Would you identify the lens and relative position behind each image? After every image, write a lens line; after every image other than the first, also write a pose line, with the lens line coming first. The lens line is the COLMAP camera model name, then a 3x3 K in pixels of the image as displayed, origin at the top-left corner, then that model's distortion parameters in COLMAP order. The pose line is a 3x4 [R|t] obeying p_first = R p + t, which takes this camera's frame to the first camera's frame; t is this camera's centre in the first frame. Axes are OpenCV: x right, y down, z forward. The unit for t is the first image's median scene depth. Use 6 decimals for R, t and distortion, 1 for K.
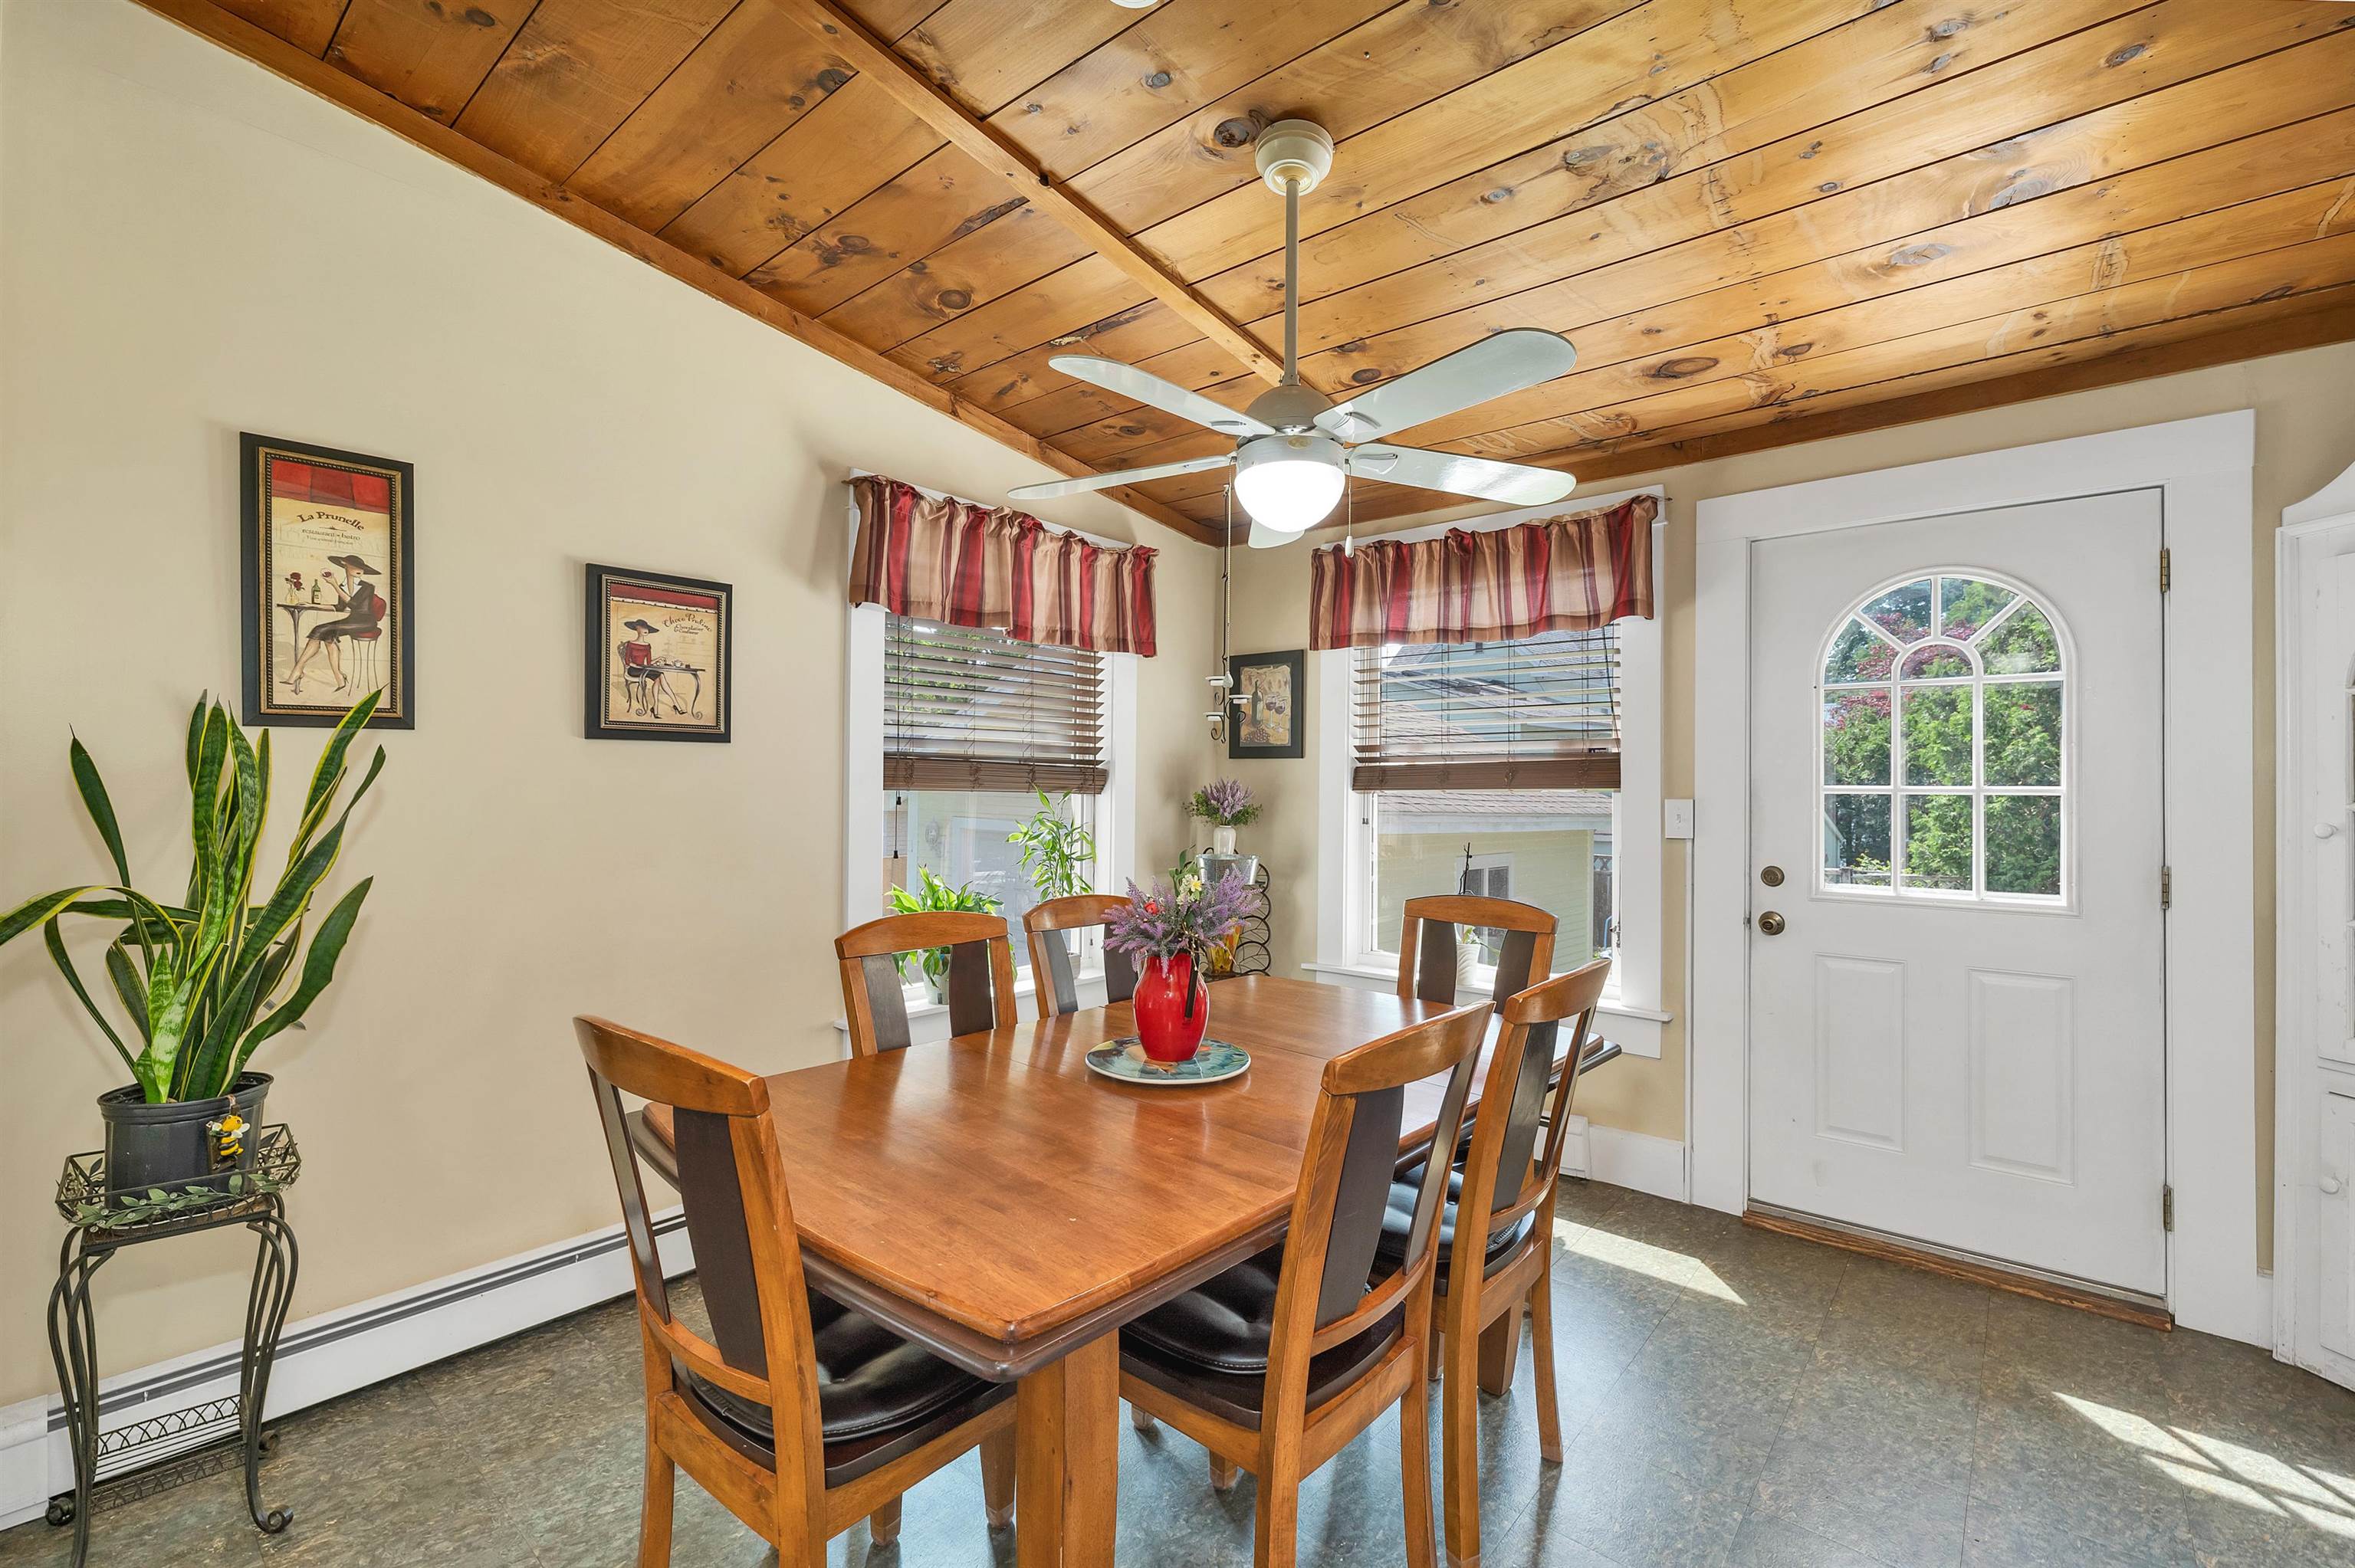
lens RADIAL K [[985.0, 0, 1179.6], [0, 985.0, 783.0], [0, 0, 1]] dist [-0.000810, 0.001745]
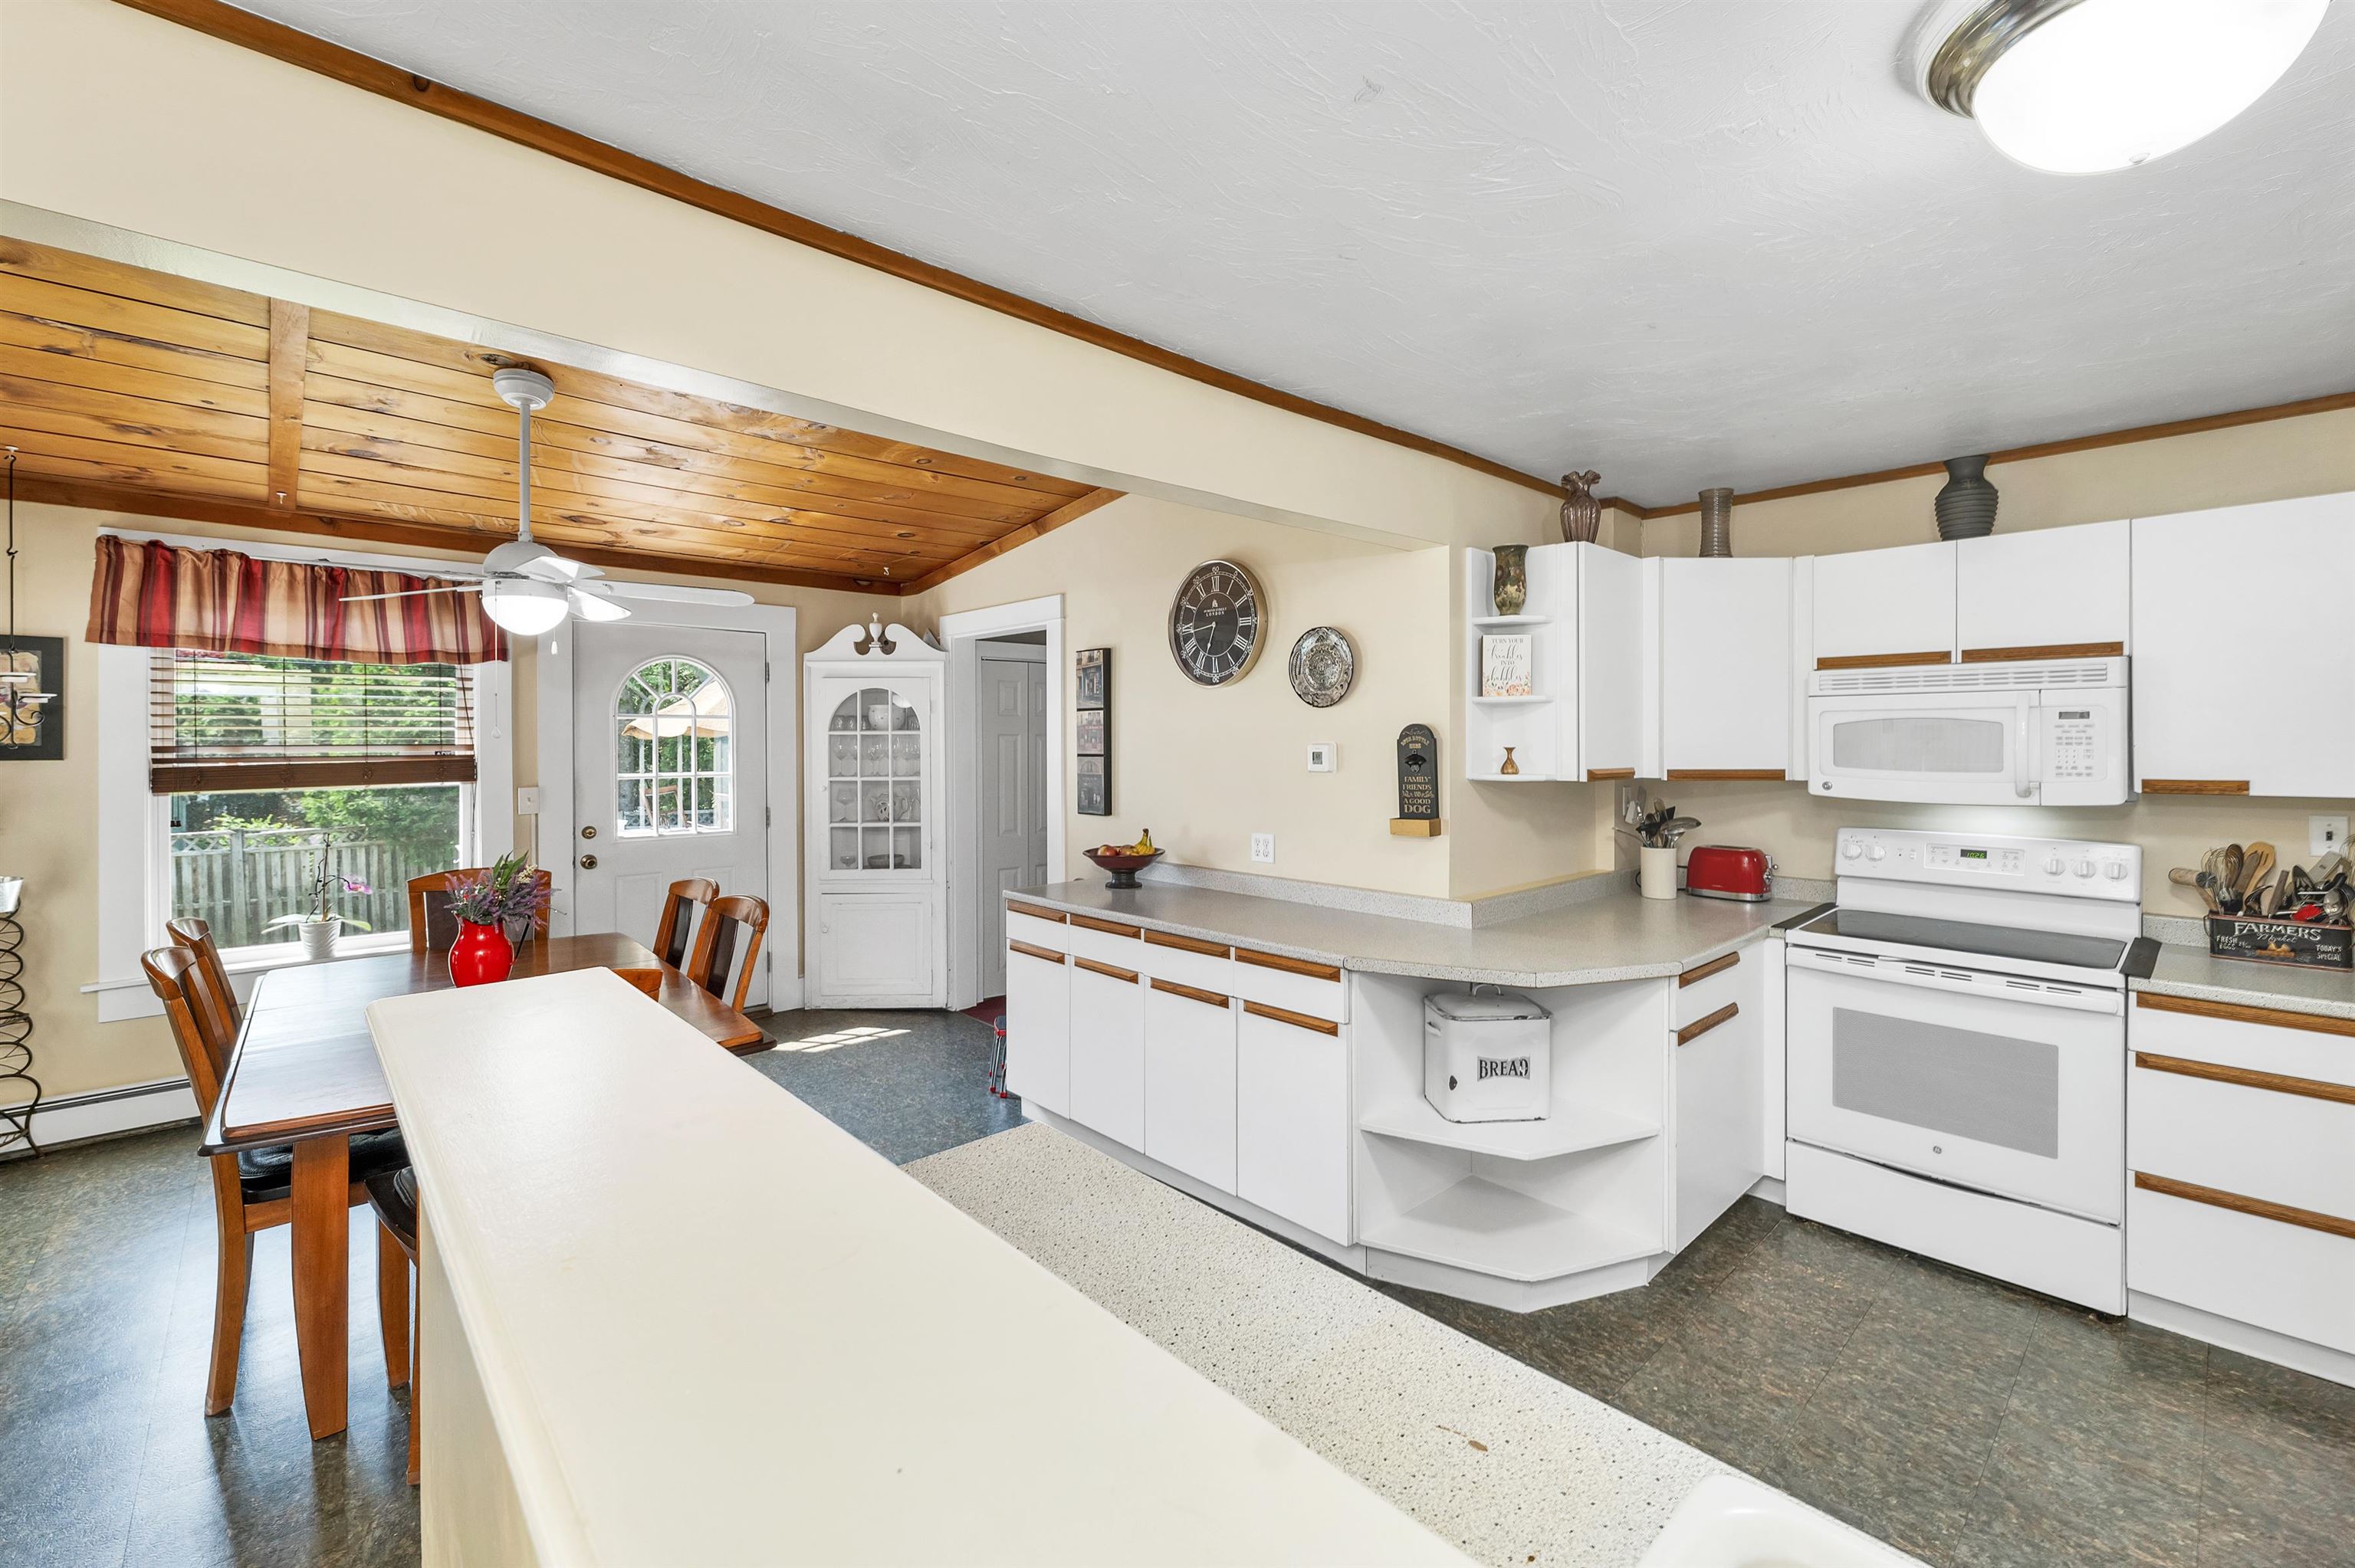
lens RADIAL K [[985.0, 0, 1176.6], [0, 985.0, 745.8], [0, 0, 1]] dist [-0.000810, 0.001745]
pose [[0.118411, -0.015419, 0.992845, -0.821086], [-0.000886, 0.999877, 0.015634, -0.068232], [-0.992964, -0.002731, 0.118383, -0.127784]]
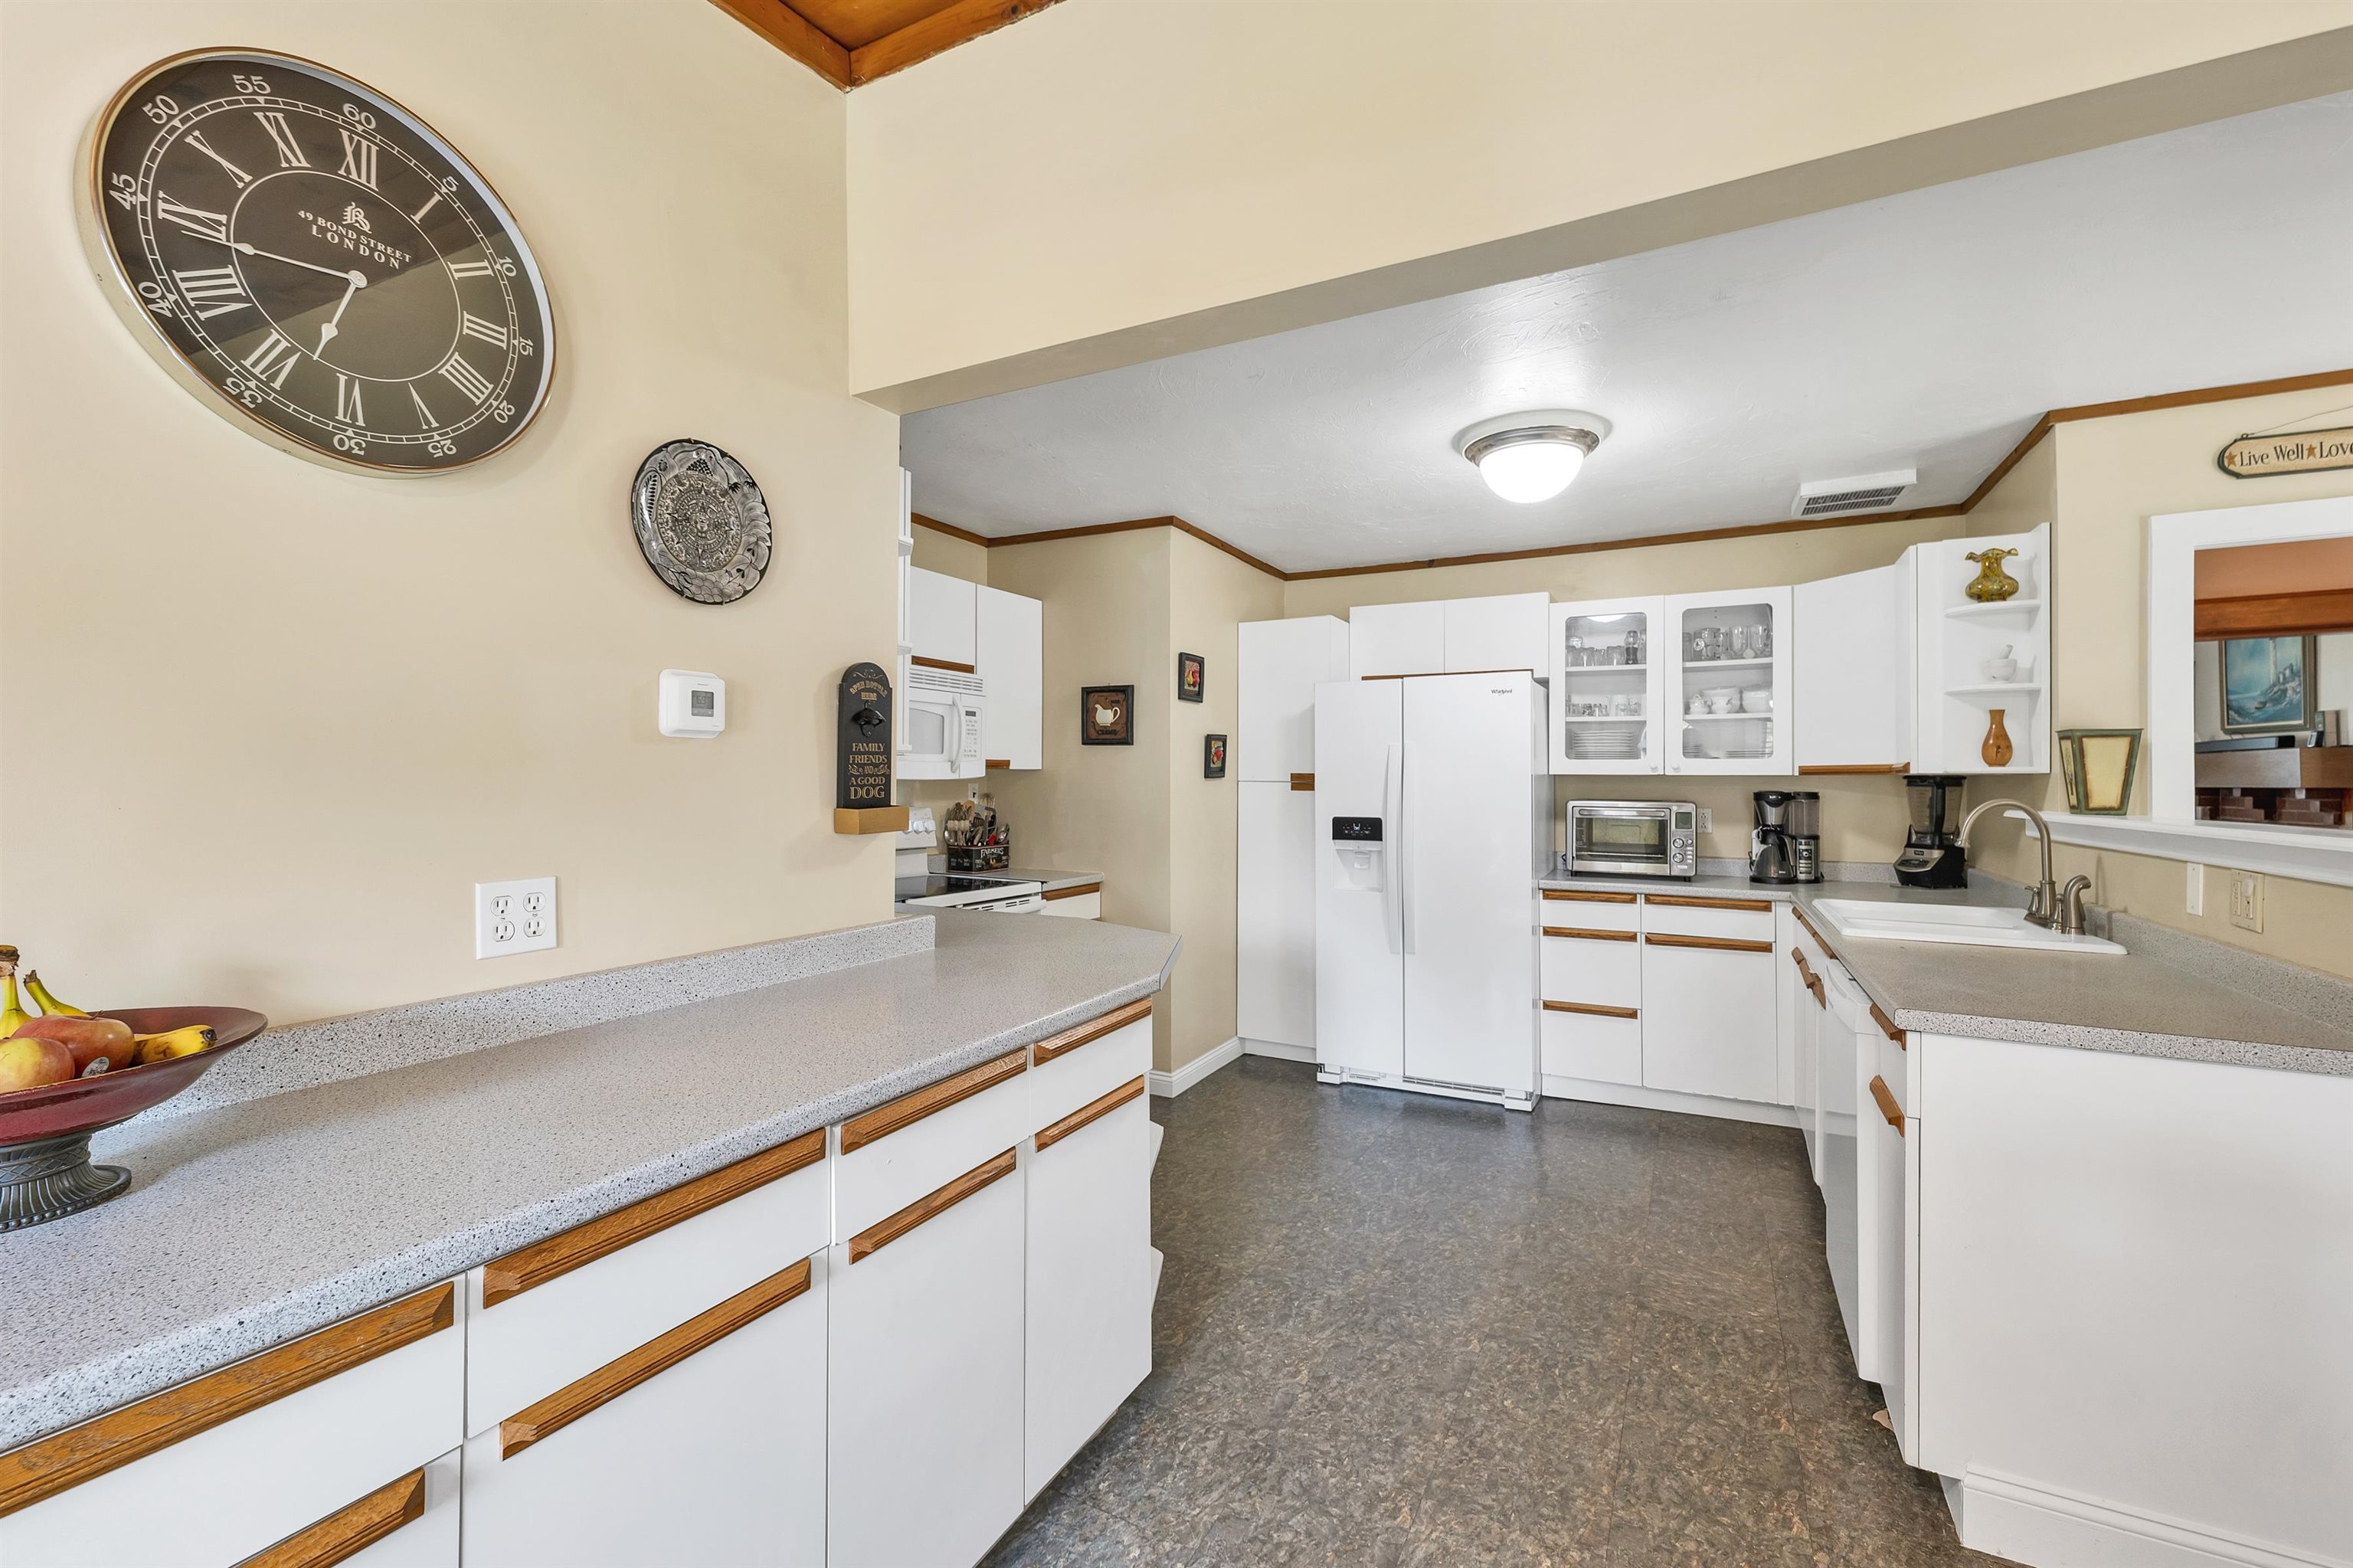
lens RADIAL K [[984.4, 0, 1167.1], [0, 984.4, 774.3], [0, 0, 1]] dist [-0.000810, 0.001745]
pose [[-0.976956, -0.016959, -0.212767, 0.173627], [-0.014445, 0.999806, -0.013364, 0.007052], [0.212952, -0.009982, -0.977012, 0.448202]]
